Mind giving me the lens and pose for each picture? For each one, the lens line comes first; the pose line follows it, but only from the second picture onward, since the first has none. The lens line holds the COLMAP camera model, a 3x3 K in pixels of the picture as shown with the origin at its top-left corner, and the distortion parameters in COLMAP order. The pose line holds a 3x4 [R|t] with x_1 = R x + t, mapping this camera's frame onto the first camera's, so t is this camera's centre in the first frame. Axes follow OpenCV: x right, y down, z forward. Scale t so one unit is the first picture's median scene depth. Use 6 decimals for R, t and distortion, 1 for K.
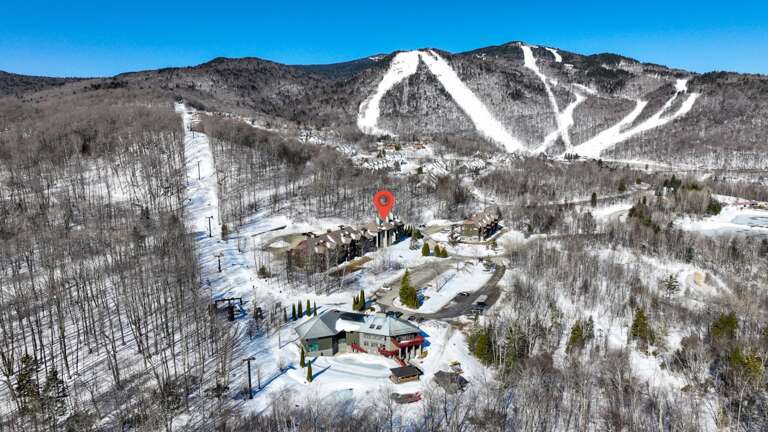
lens RADIAL K [[554.6, 0, 383.3], [0, 554.6, 216.1], [0, 0, 1]] dist [-0.000352, 0.000311]
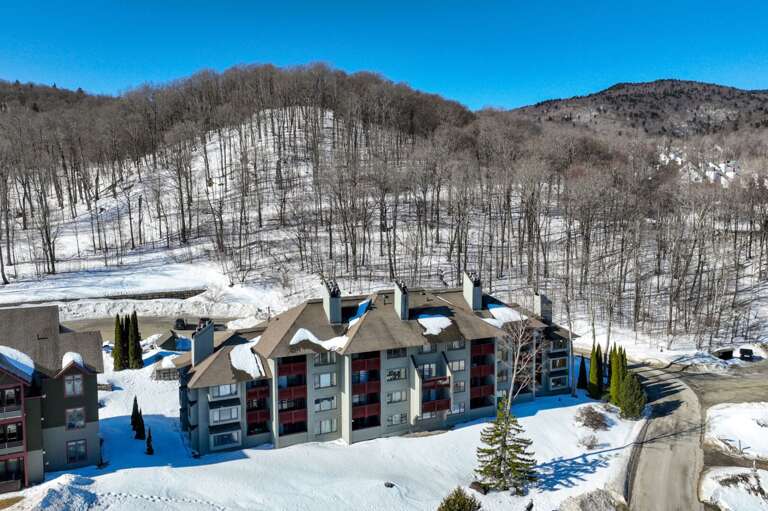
lens RADIAL K [[626.6, 0, 385.4], [0, 626.6, 252.7], [0, 0, 1]] dist [0.046130, -0.017723]
pose [[0.772682, 0.063201, -0.631639, 0.028064], [-0.097524, 0.995037, -0.019739, -0.001626], [0.627257, 0.076852, 0.775011, 0.146336]]
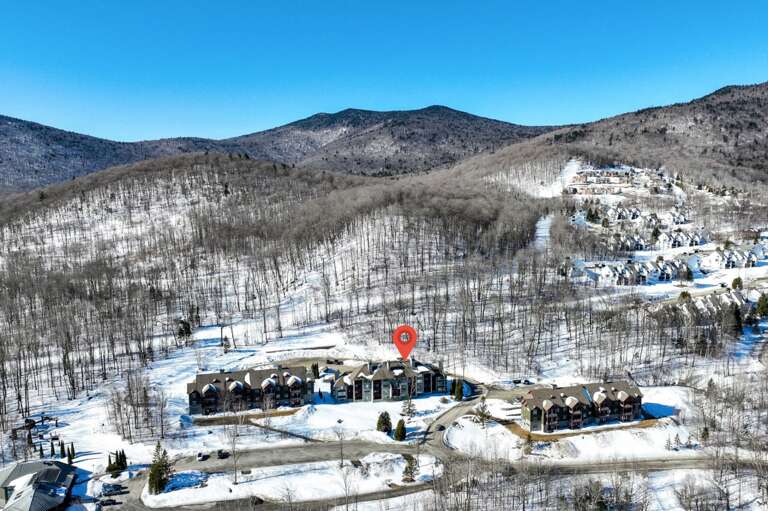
lens RADIAL K [[626.6, 0, 381.3], [0, 626.6, 255.3], [0, 0, 1]] dist [0.046130, -0.017723]
pose [[0.634427, 0.095739, -0.767031, 0.120433], [-0.107323, 0.993599, 0.035250, -0.032614], [0.765496, 0.059956, 0.640642, 0.075419]]
